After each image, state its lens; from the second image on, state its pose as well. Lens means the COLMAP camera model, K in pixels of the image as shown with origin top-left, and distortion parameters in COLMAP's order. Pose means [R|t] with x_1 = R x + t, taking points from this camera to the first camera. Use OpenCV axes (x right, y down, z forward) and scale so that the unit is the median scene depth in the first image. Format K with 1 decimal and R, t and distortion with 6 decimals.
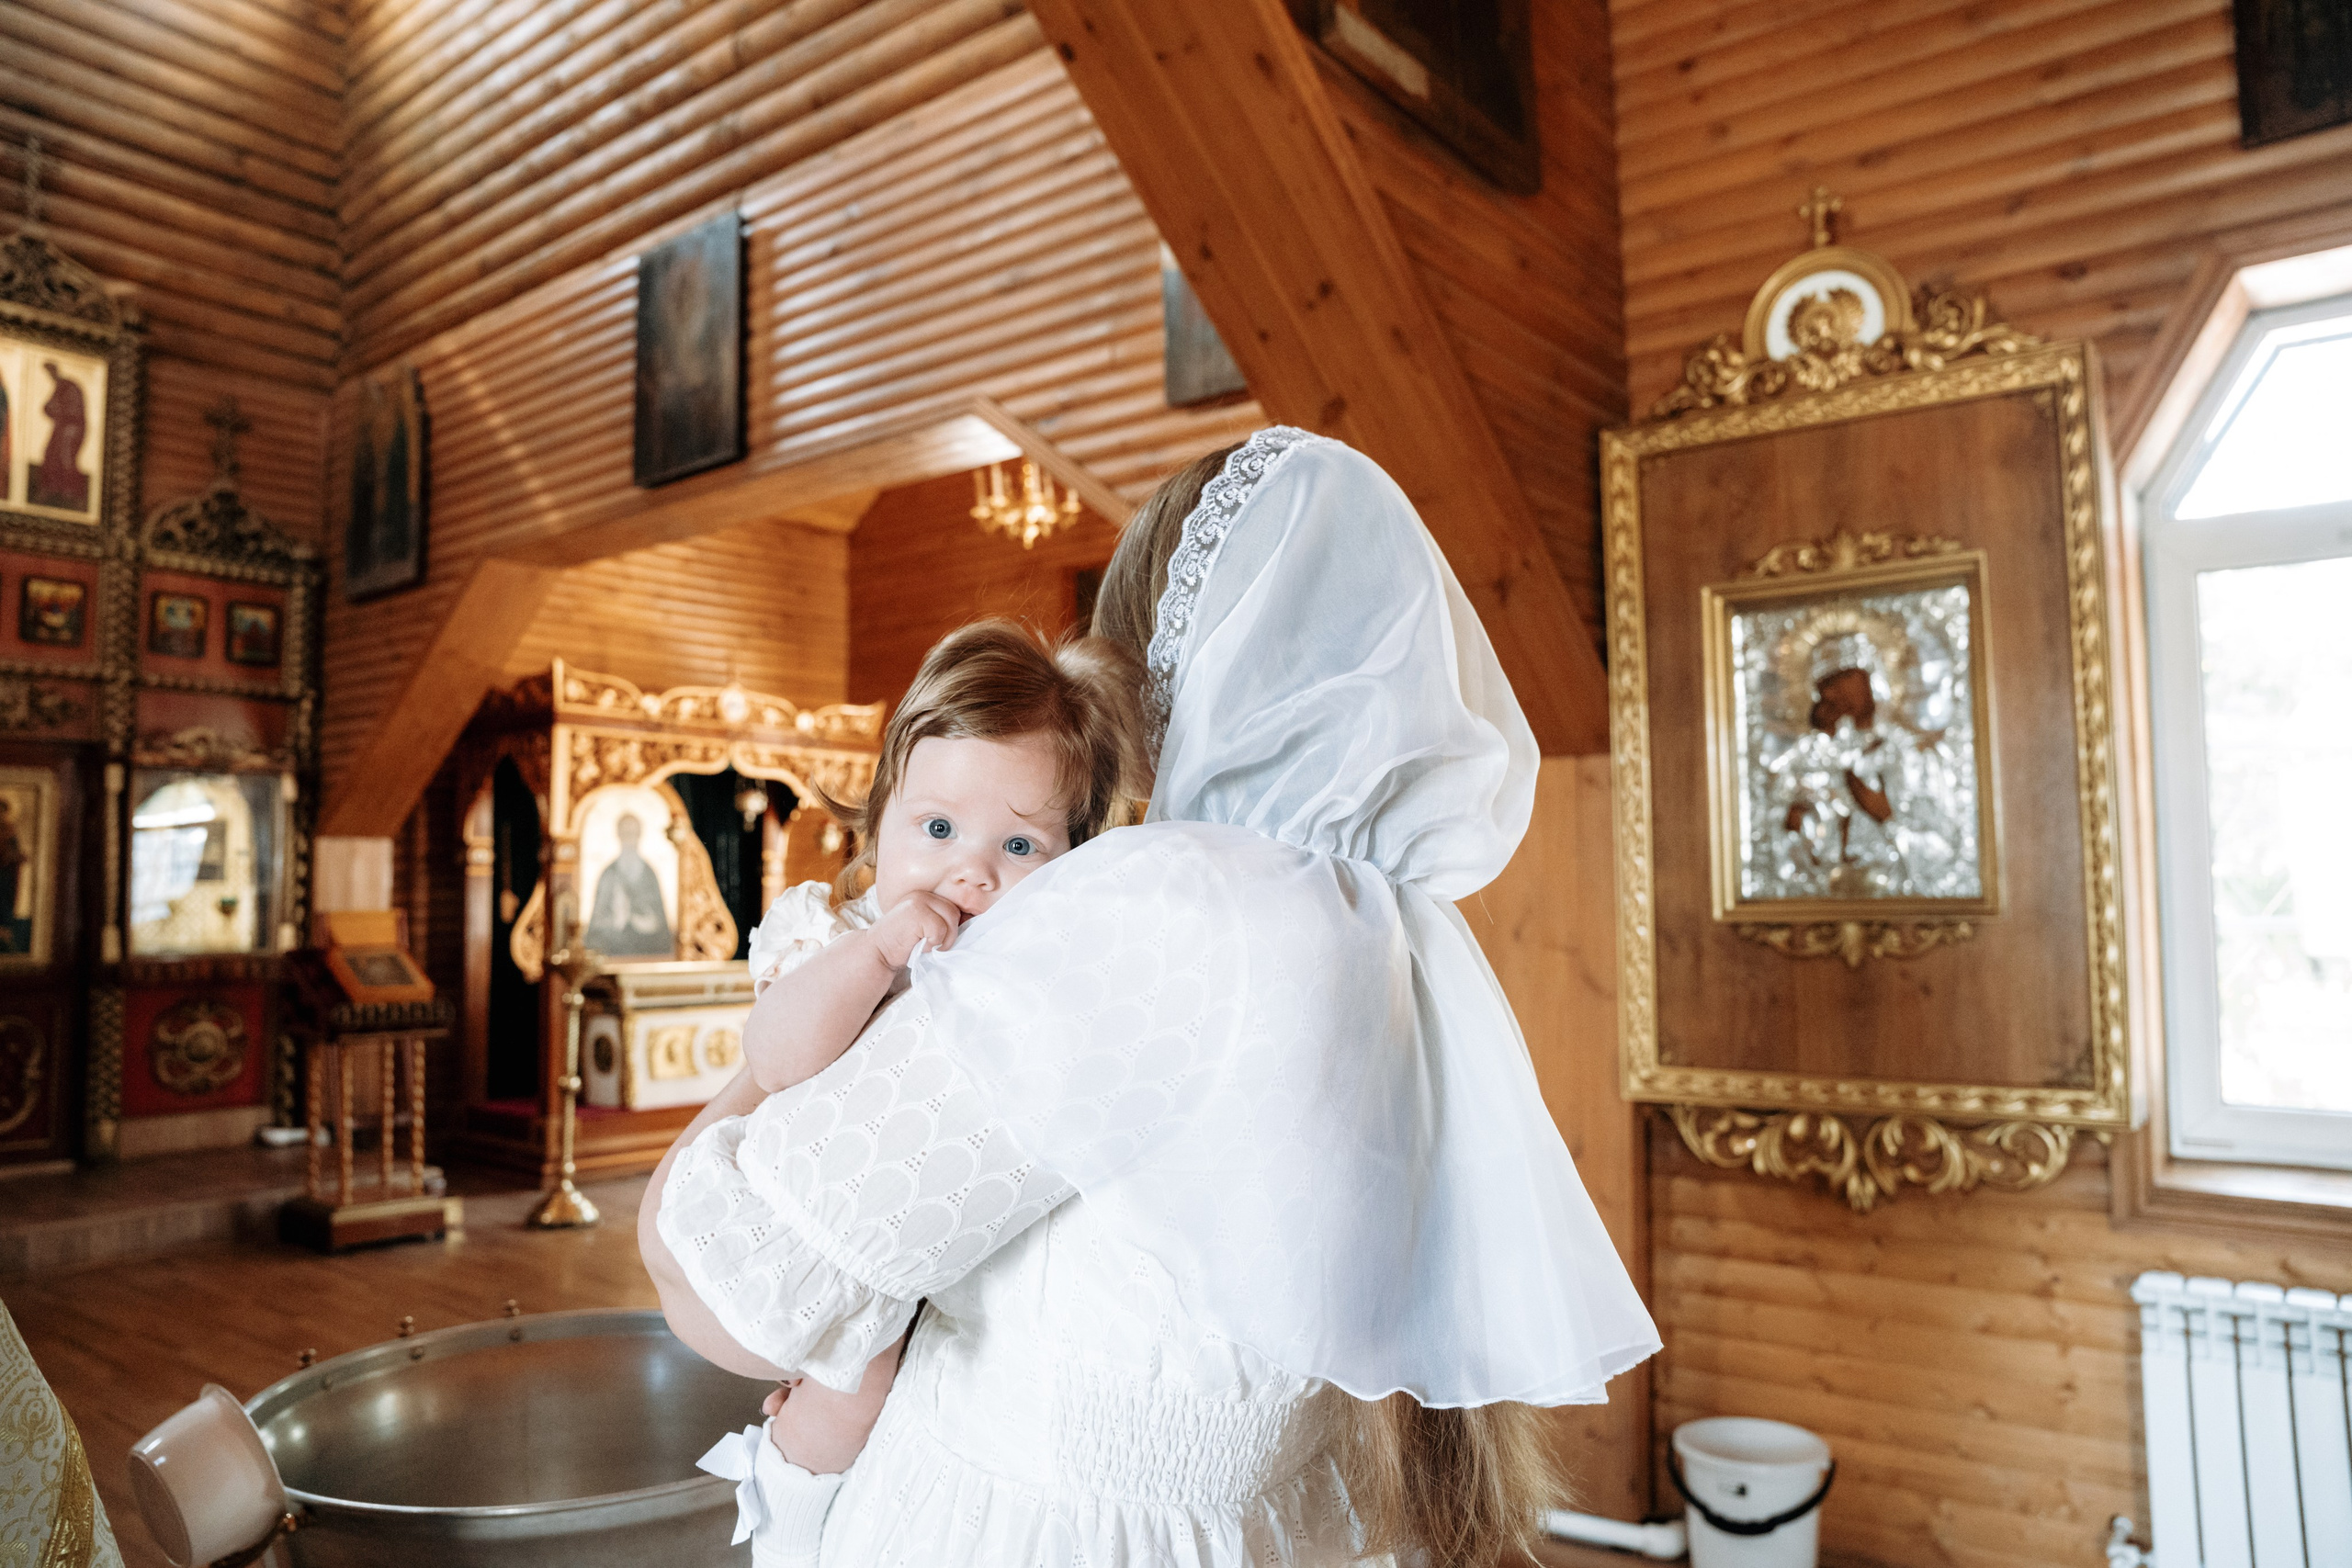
lens RADIAL K [[1613.0, 0, 1173.8], [0, 1613.0, 776.9], [0, 0, 1]] dist [-0.110430, 0.087993]
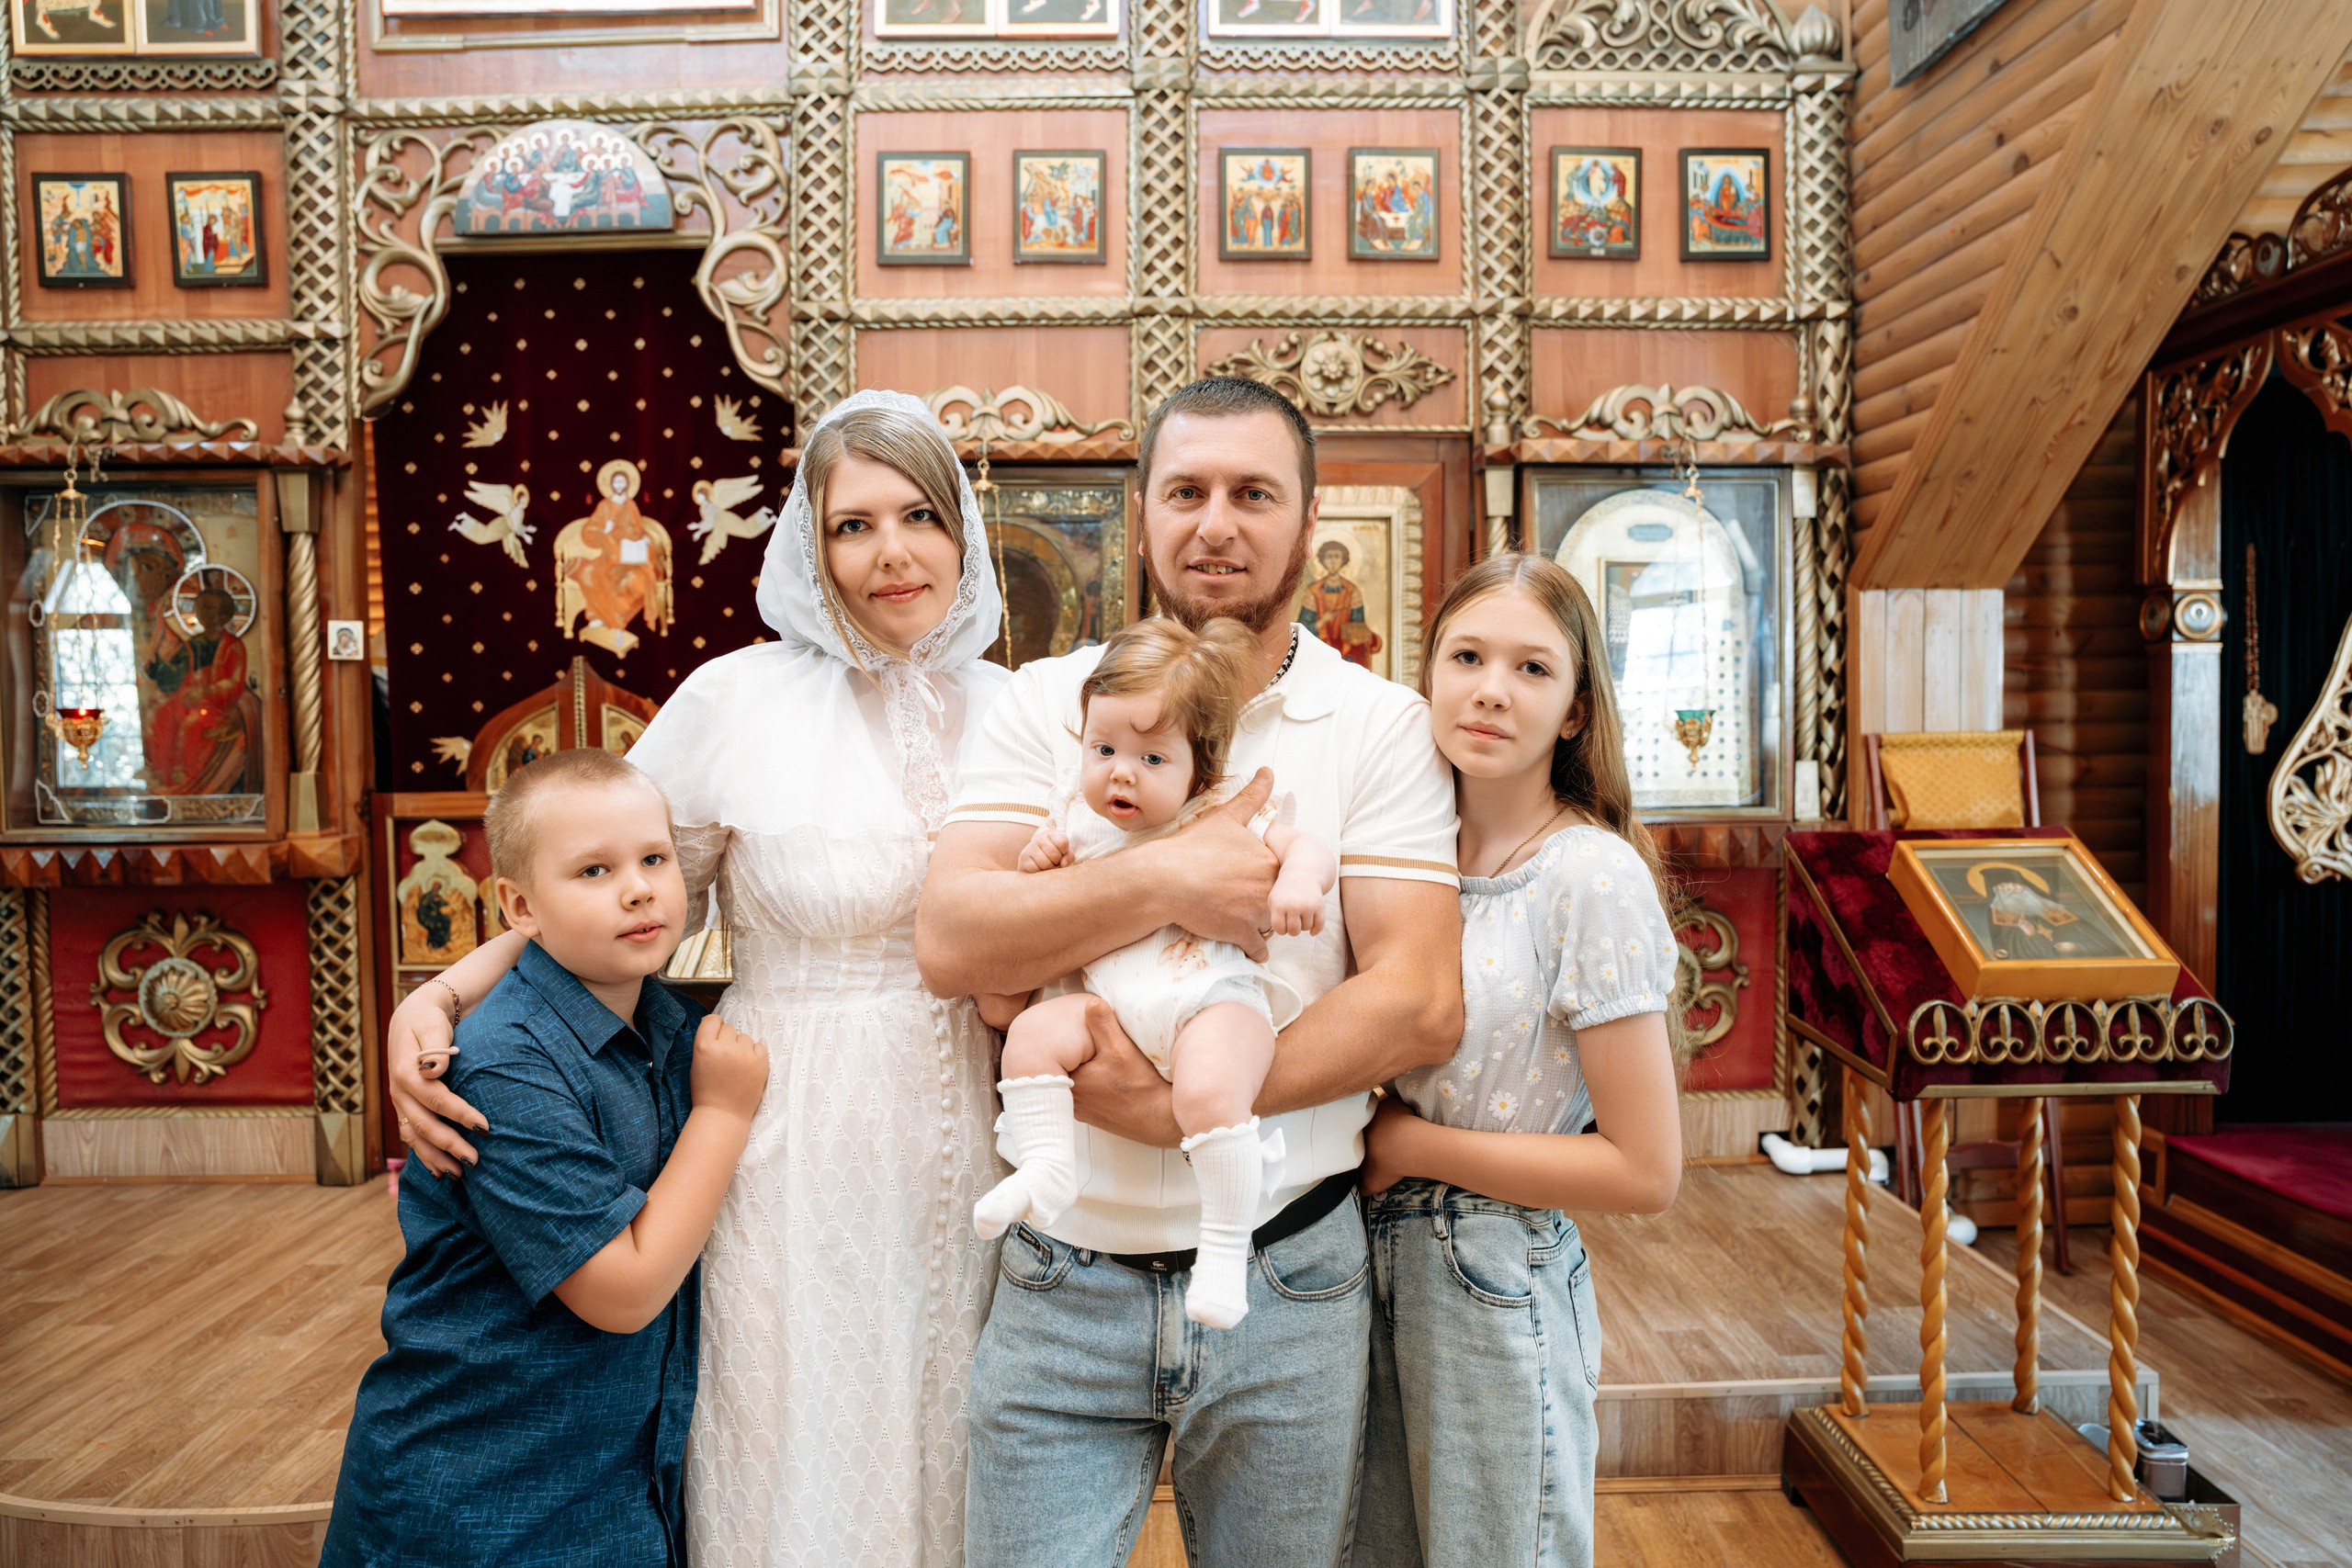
lens RADIAL K [[1631.4, 0, 1176.0], [0, 1631.4, 784.0], [0, 0, 1]] dist [-0.099485, 0.095570]
pose [[0.625534, 0.036271, -0.779353, -0.286708], [0.066482, 0.992808, 0.099565, 0.036173], [0.777359, -0.114095, 0.618624, 0.519615]]
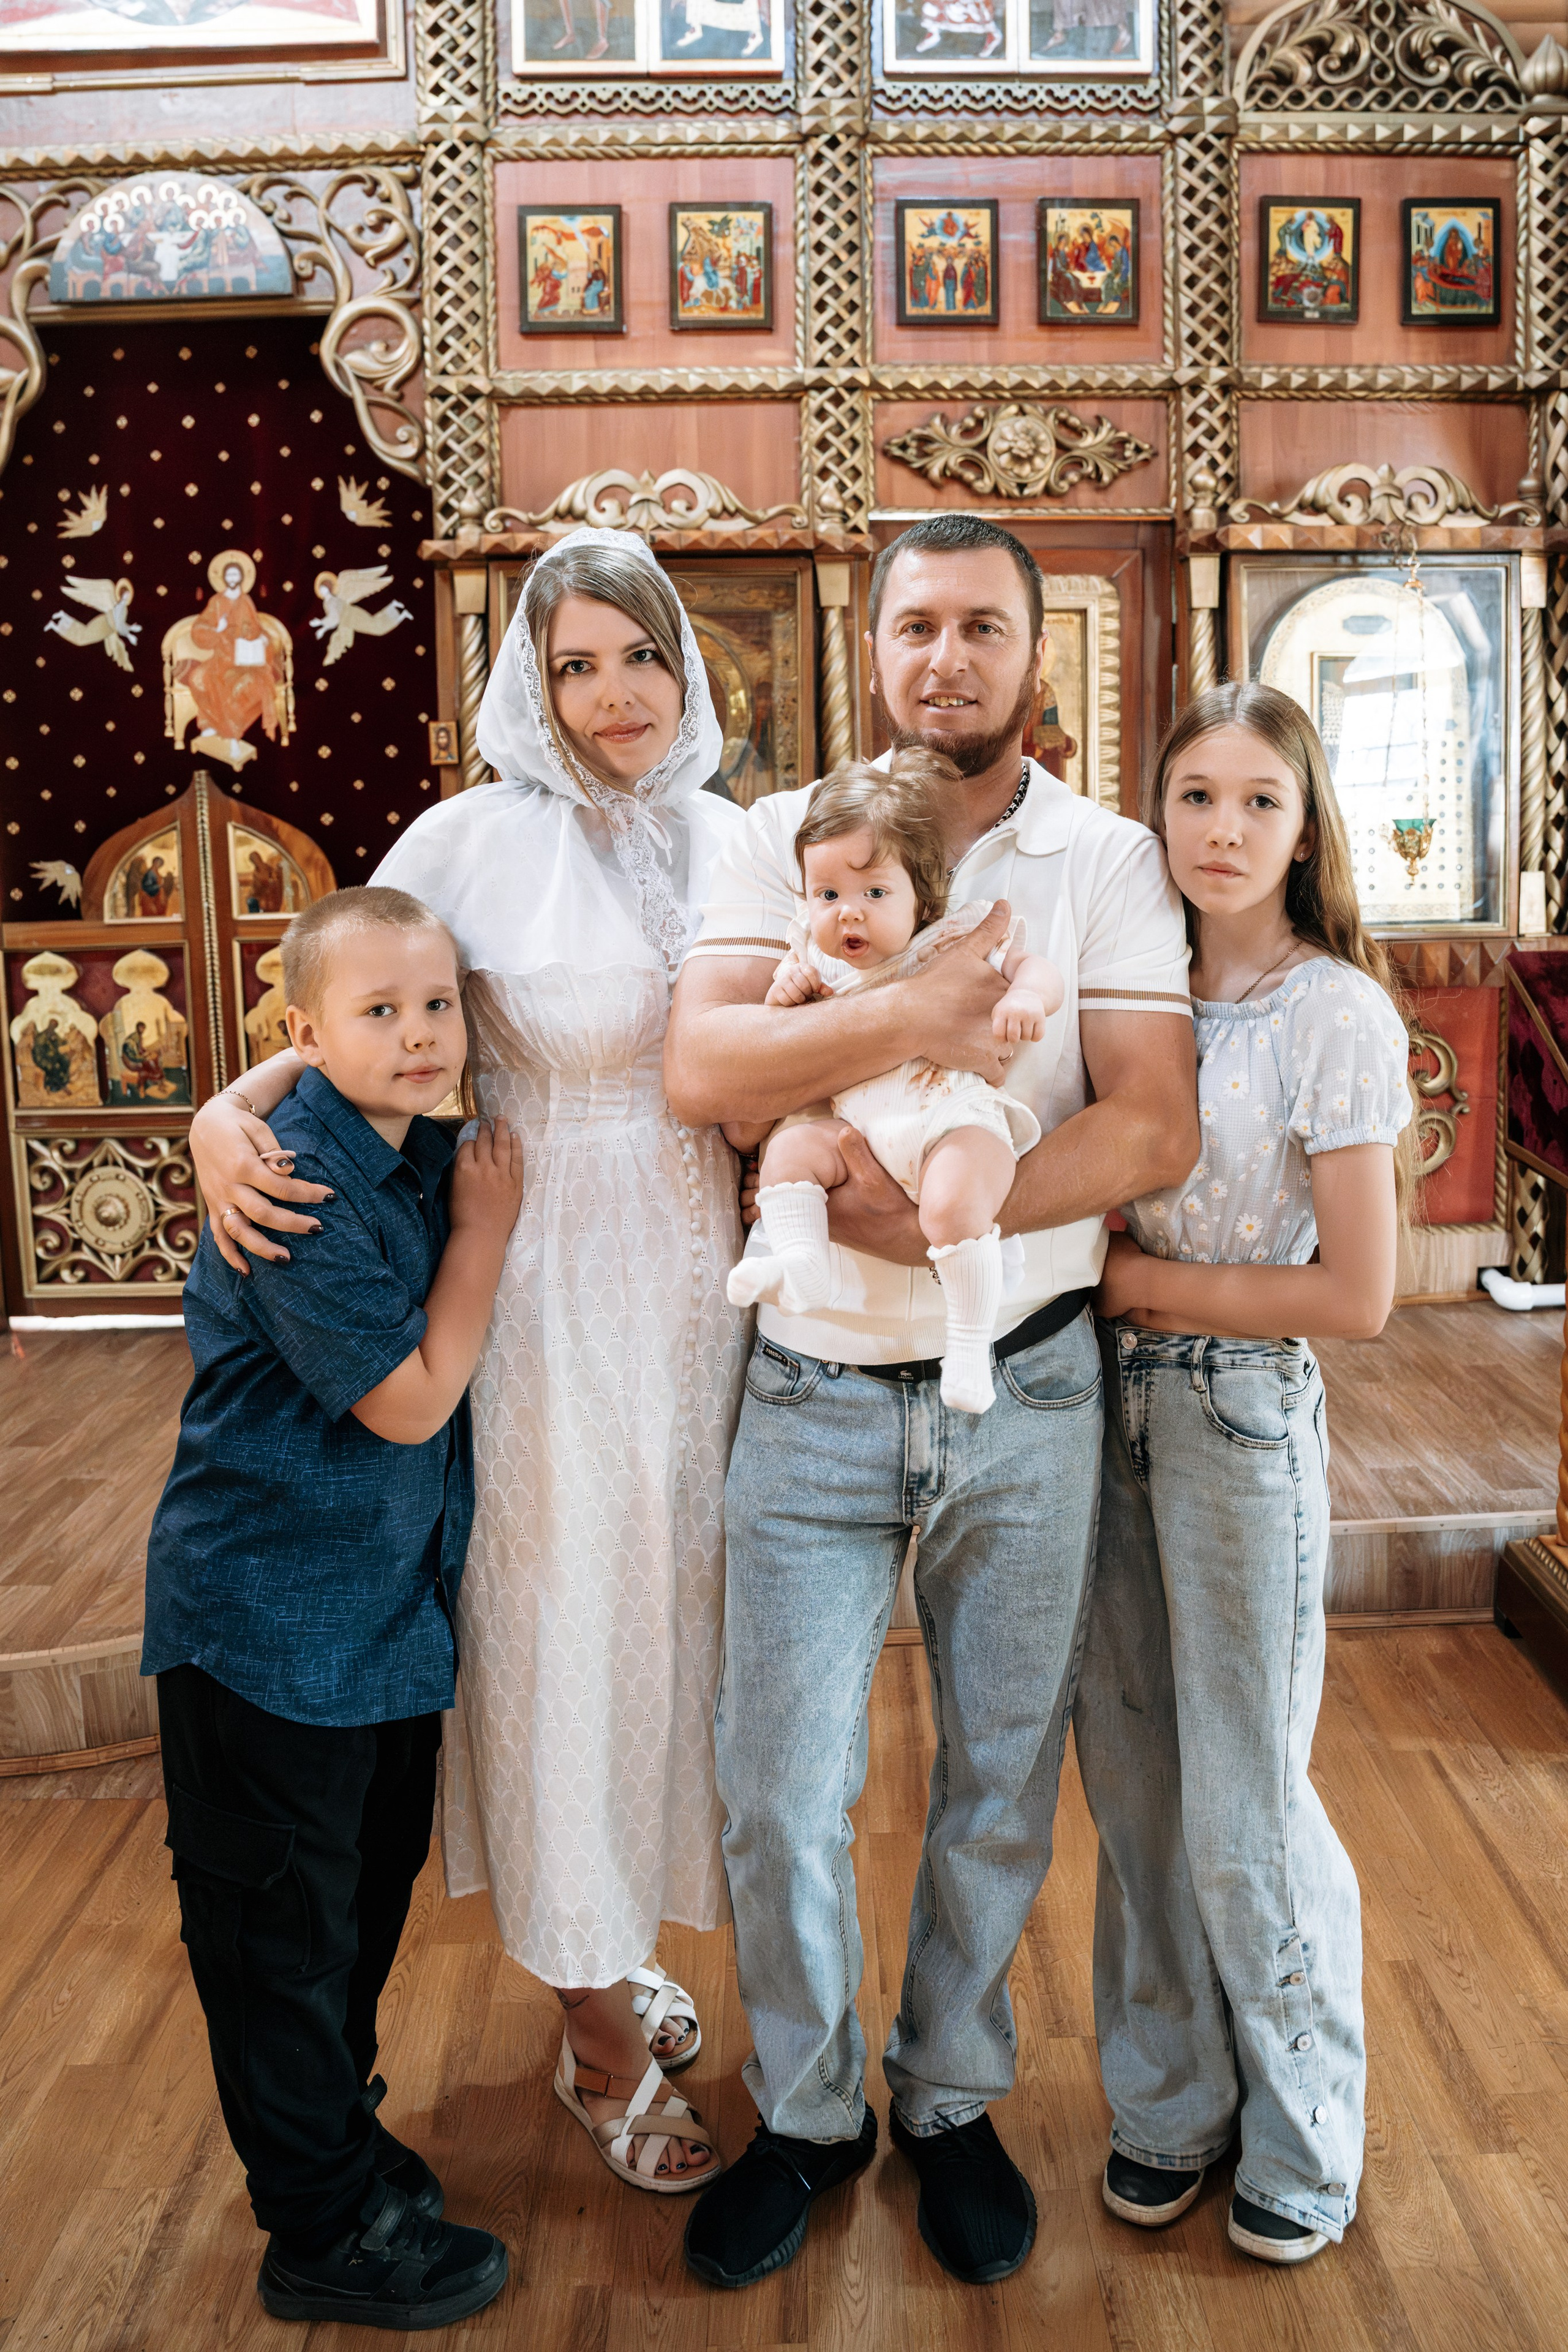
lens RADIAL K [[1948.5, 0, 838.4], [0, 1948.5, 1025.3], [0, 0, 1]] dist [-0.113337, 0.097423]
pose [[0.642873, 0.084077, -0.761344, -0.254016], [0.074363, 0.982412, 0.171281, 0.024408], [0.762354, -0.166728, 0.625314, 0.470481]]
